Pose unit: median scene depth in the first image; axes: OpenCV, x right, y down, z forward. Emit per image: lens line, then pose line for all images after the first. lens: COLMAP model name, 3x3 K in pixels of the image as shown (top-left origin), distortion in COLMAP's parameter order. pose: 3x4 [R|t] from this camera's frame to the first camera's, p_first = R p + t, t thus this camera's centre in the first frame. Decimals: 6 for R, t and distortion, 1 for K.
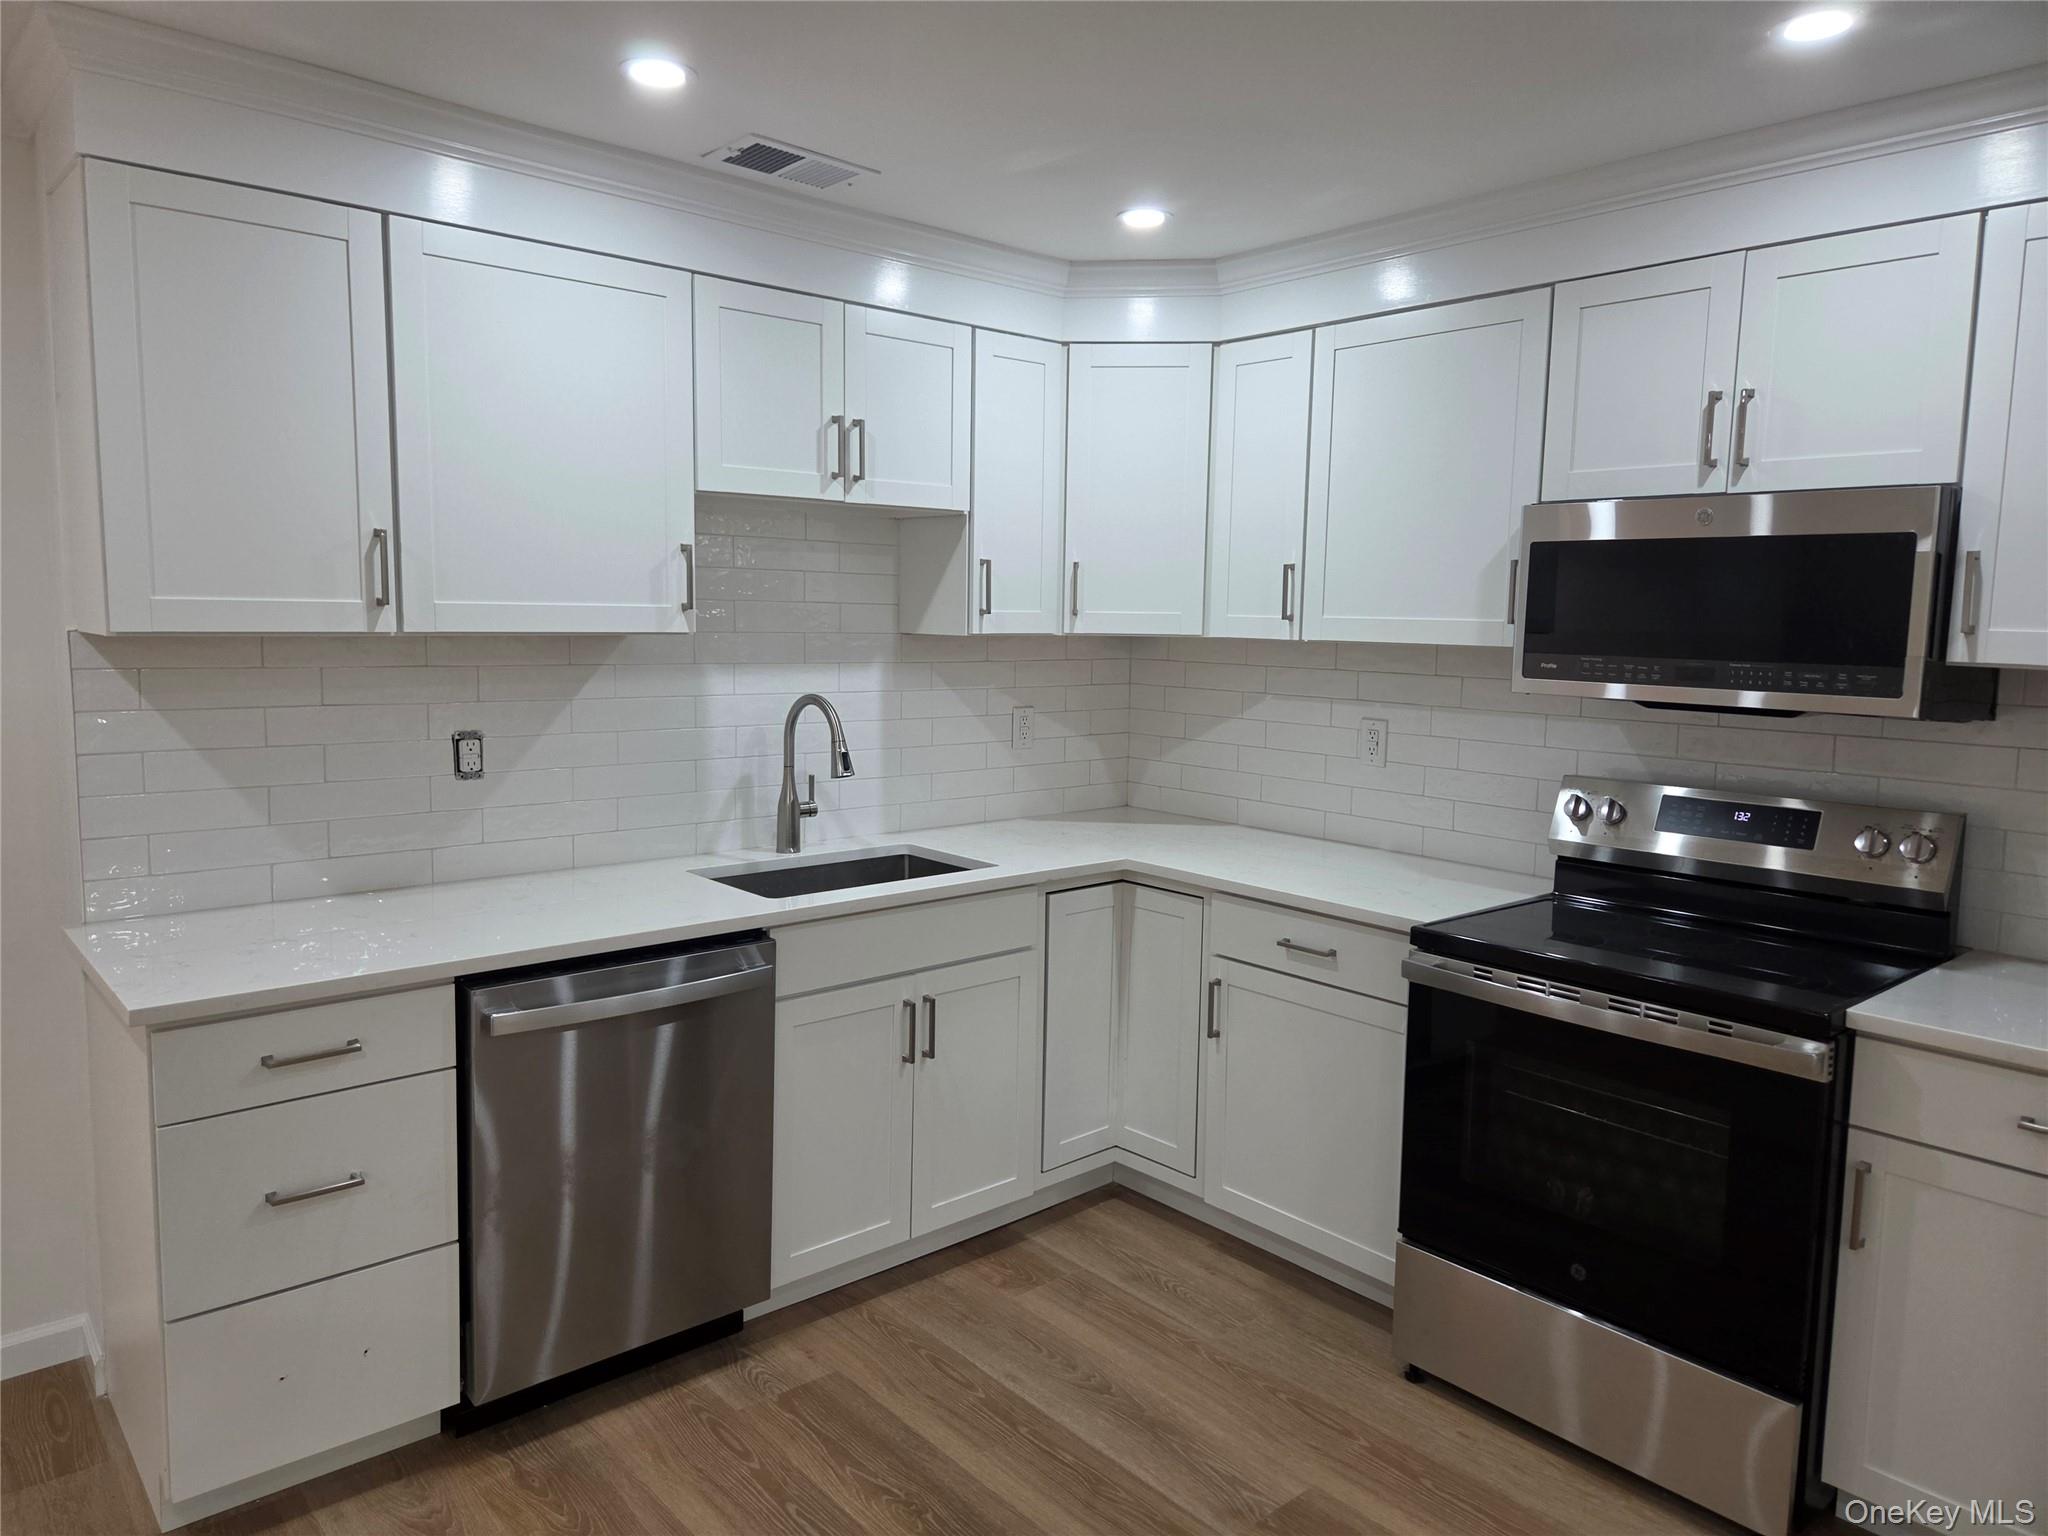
lens RADIAL K [[1380.2, 0, 1020.6], [0, 1380.2, 757.0], [0, 0, 1]] dist [0.074921, -0.062256]
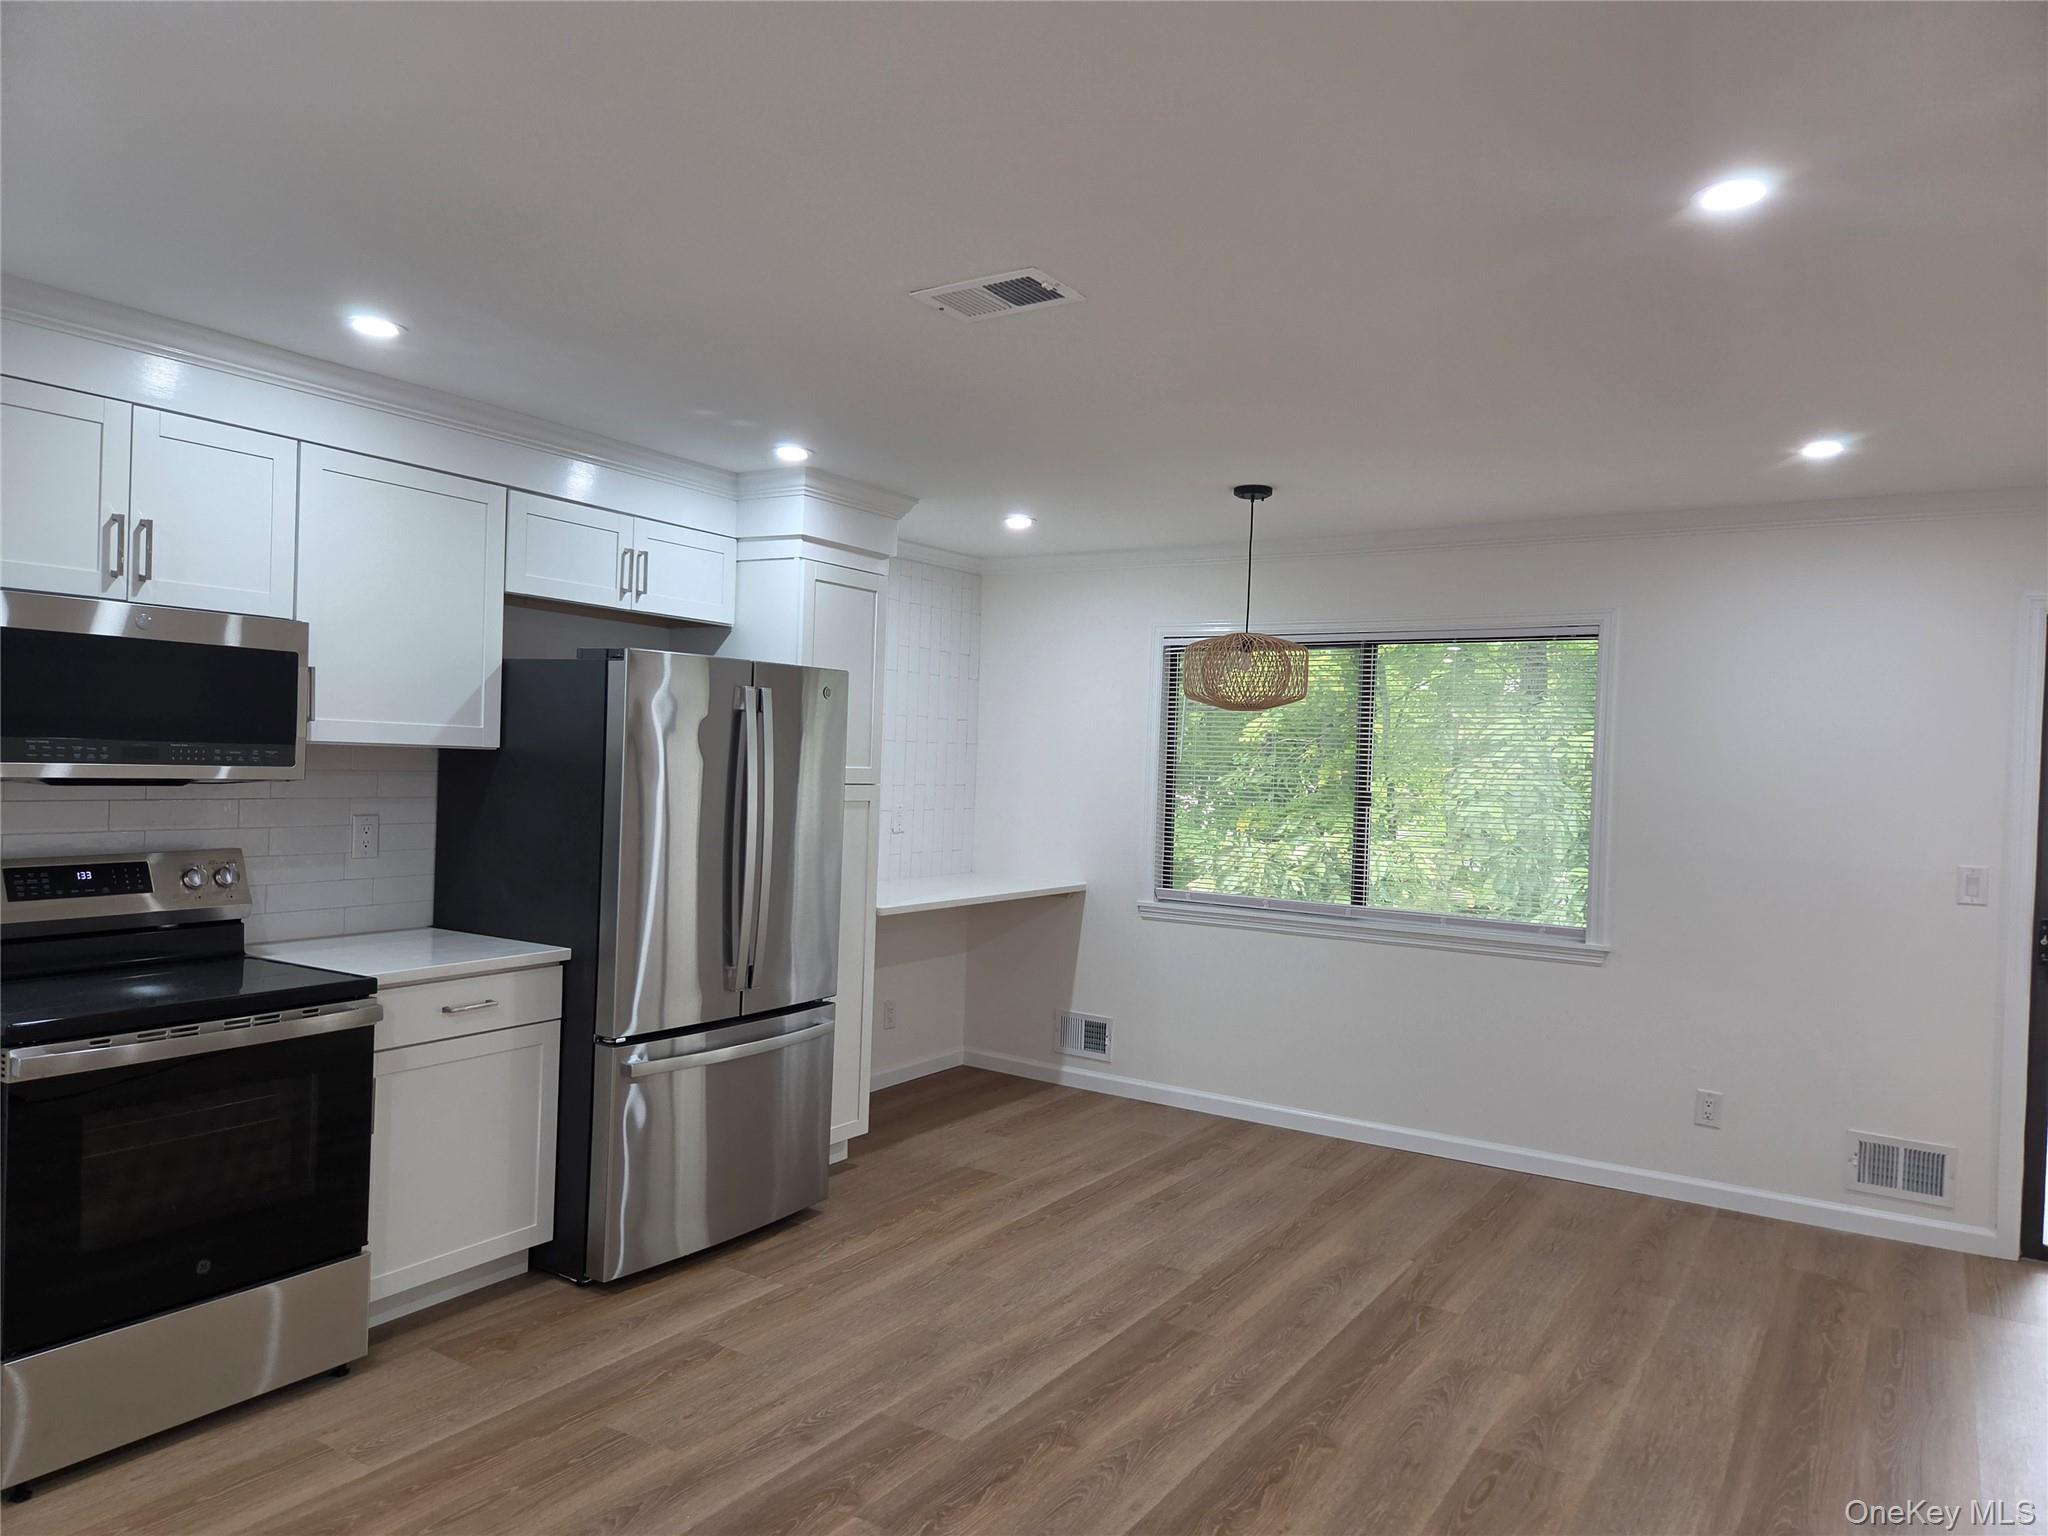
lens RADIAL K [[1380.2, 0, 1028.8], [0, 1380.2, 777.6], [0, 0, 1]] dist [0.074921, -0.062256]
pose [[-0.287412, -0.042163, 0.956878, -0.825066], [0.064413, 0.995918, 0.063231, -0.062073], [-0.955639, 0.079809, -0.283523, 0.589096]]
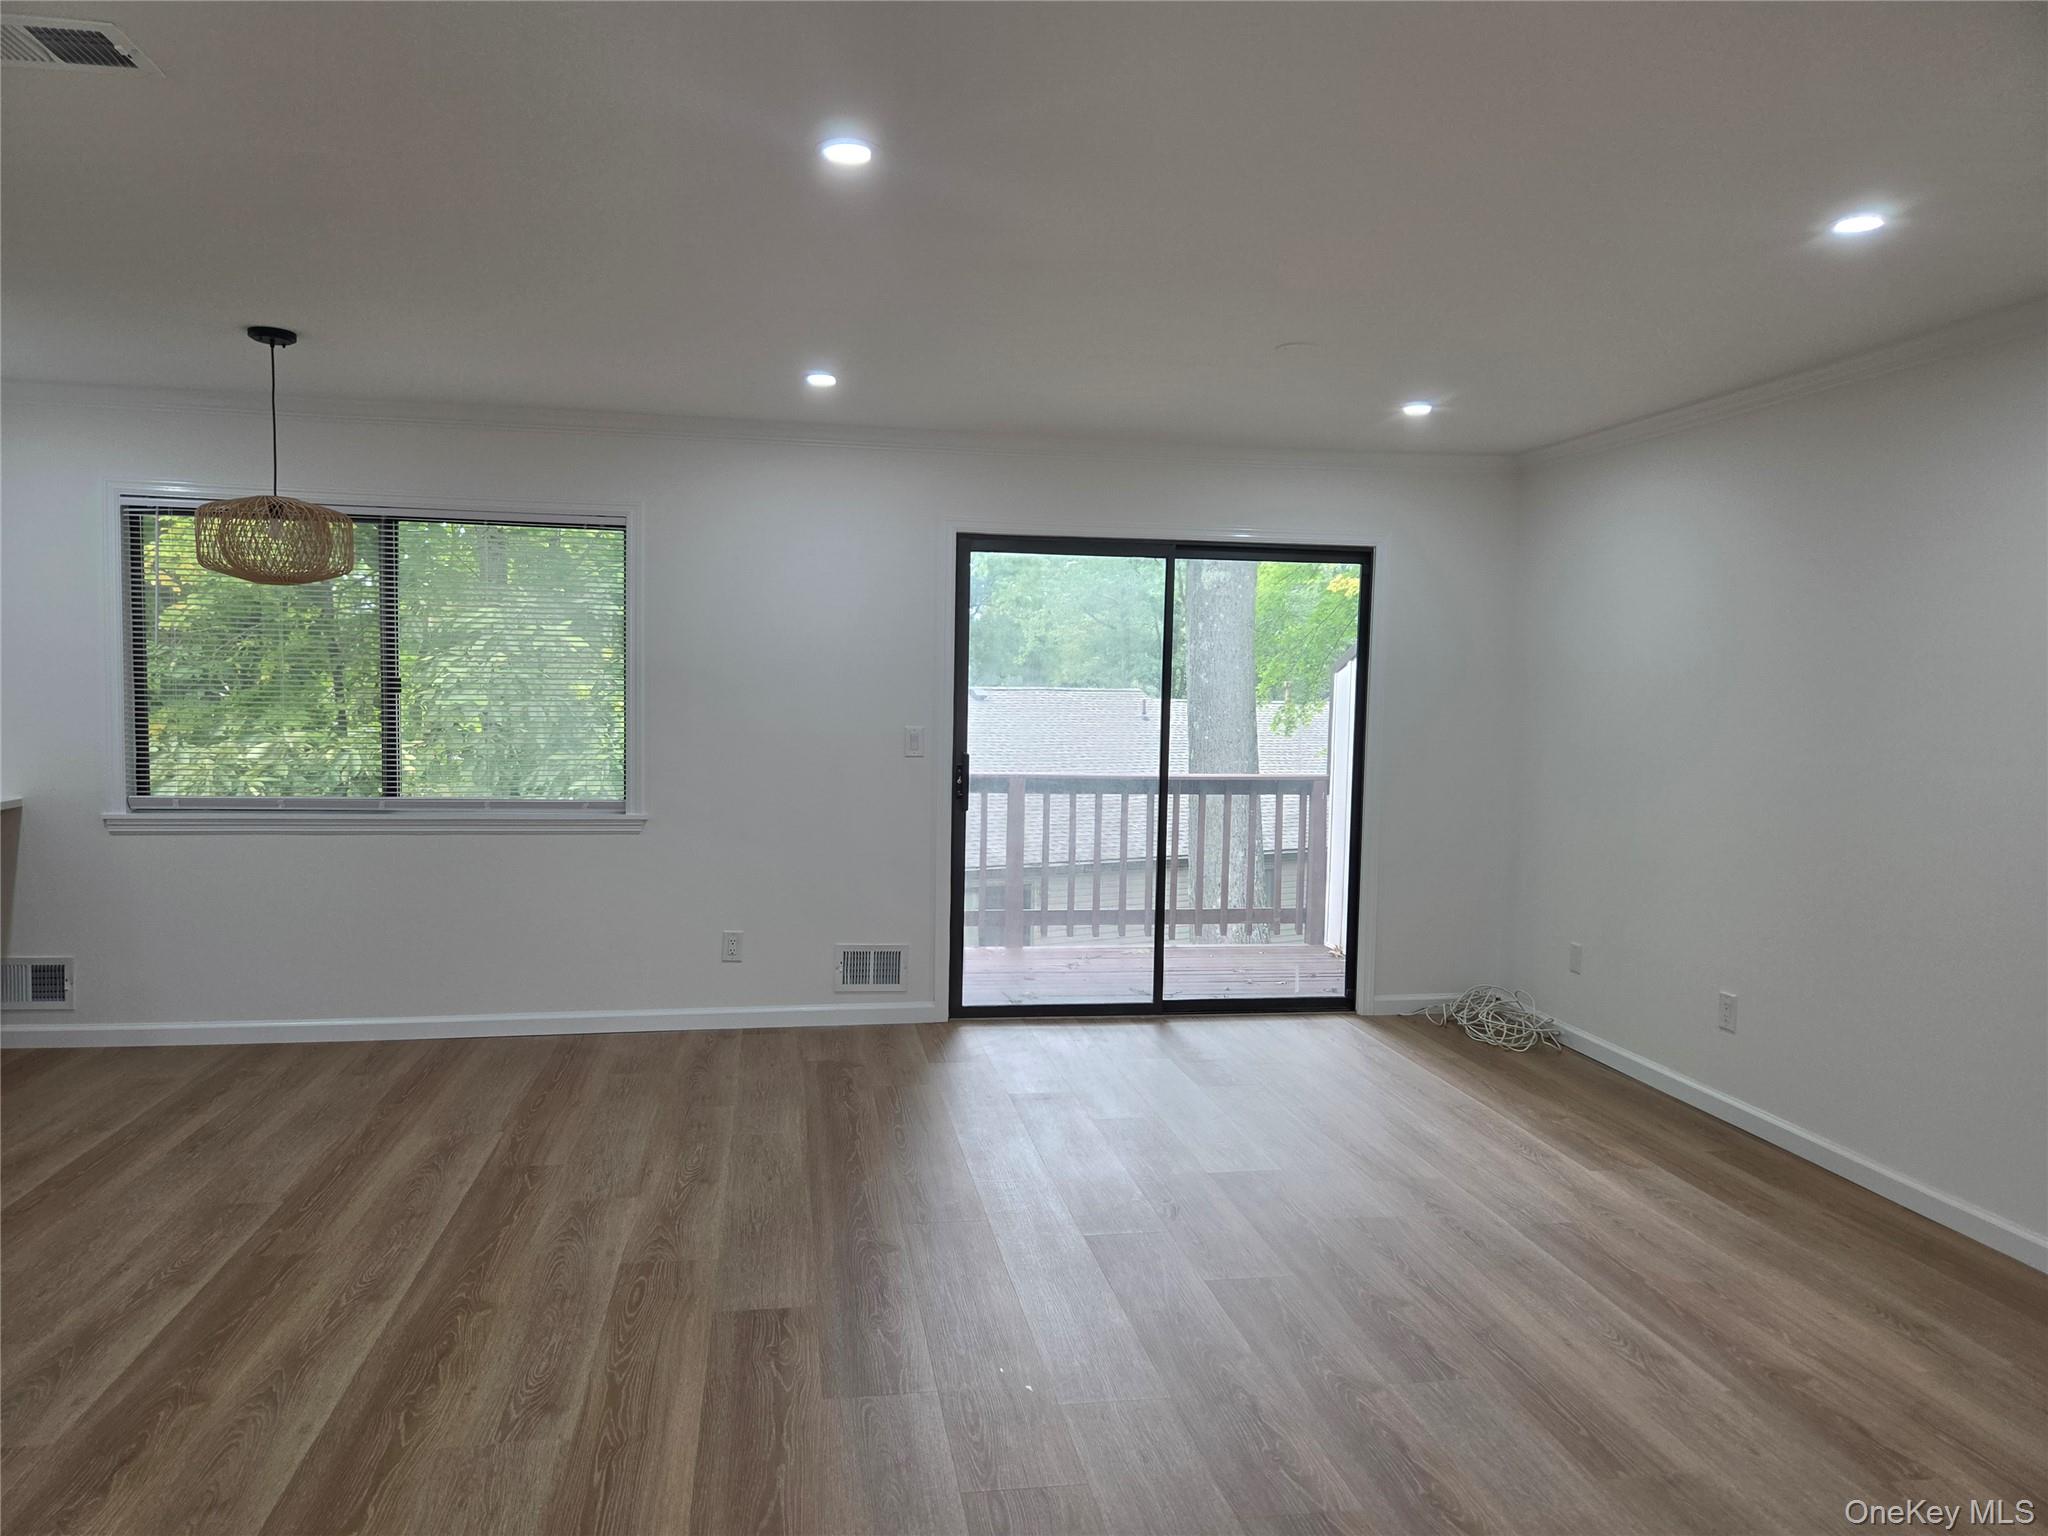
lens RADIAL K [[1380.2, 0, 1017.2], [0, 1380.2, 782.8], [0, 0, 1]] dist [0.074921, -0.062256]
pose [[-0.856550, -0.073173, 0.510851, -0.771732], [0.018746, 0.984832, 0.172497, -0.056376], [-0.515724, 0.157329, -0.842186, 0.755666]]
